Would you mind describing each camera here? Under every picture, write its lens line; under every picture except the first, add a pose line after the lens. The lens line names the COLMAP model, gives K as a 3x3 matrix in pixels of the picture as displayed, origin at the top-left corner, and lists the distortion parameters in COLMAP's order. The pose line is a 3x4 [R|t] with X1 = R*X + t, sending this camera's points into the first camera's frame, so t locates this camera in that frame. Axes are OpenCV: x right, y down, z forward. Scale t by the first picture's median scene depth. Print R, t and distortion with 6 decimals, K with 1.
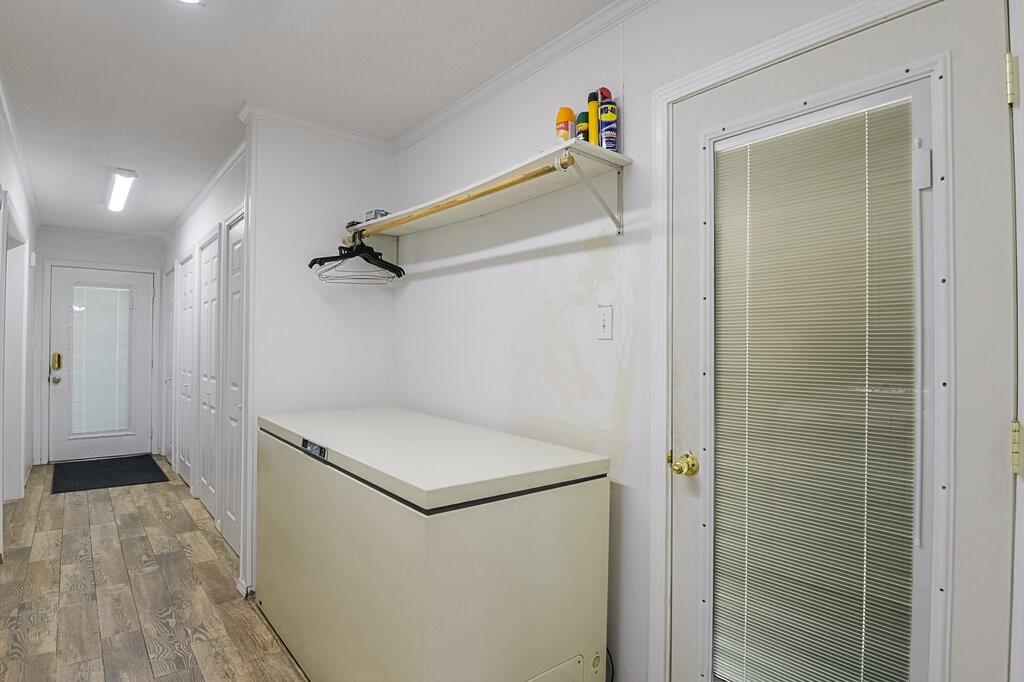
lens RADIAL K [[536.2, 0, 509.5], [0, 536.2, 340.1], [0, 0, 1]] dist [-0.025718, -0.001826]
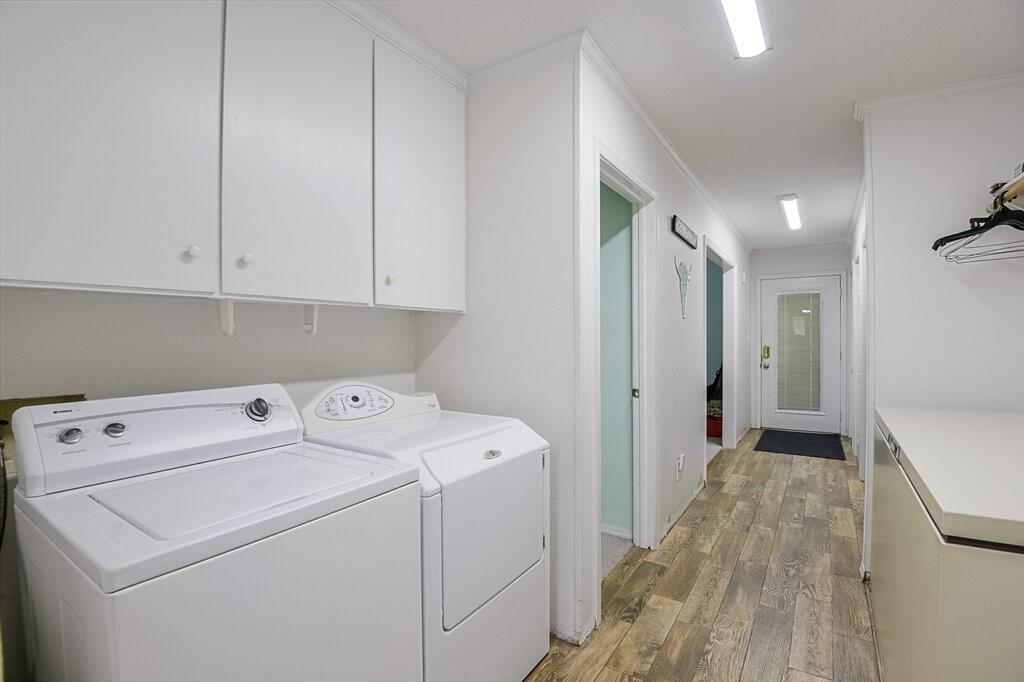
lens RADIAL K [[472.8, 0, 508.7], [0, 472.8, 341.6], [0, 0, 1]] dist [-0.045523, -0.000798]
pose [[0.302923, -0.008909, -0.952973, 0.118009], [0.023510, 0.999722, -0.001873, 0.003484], [0.952725, -0.021838, 0.303048, 0.067481]]
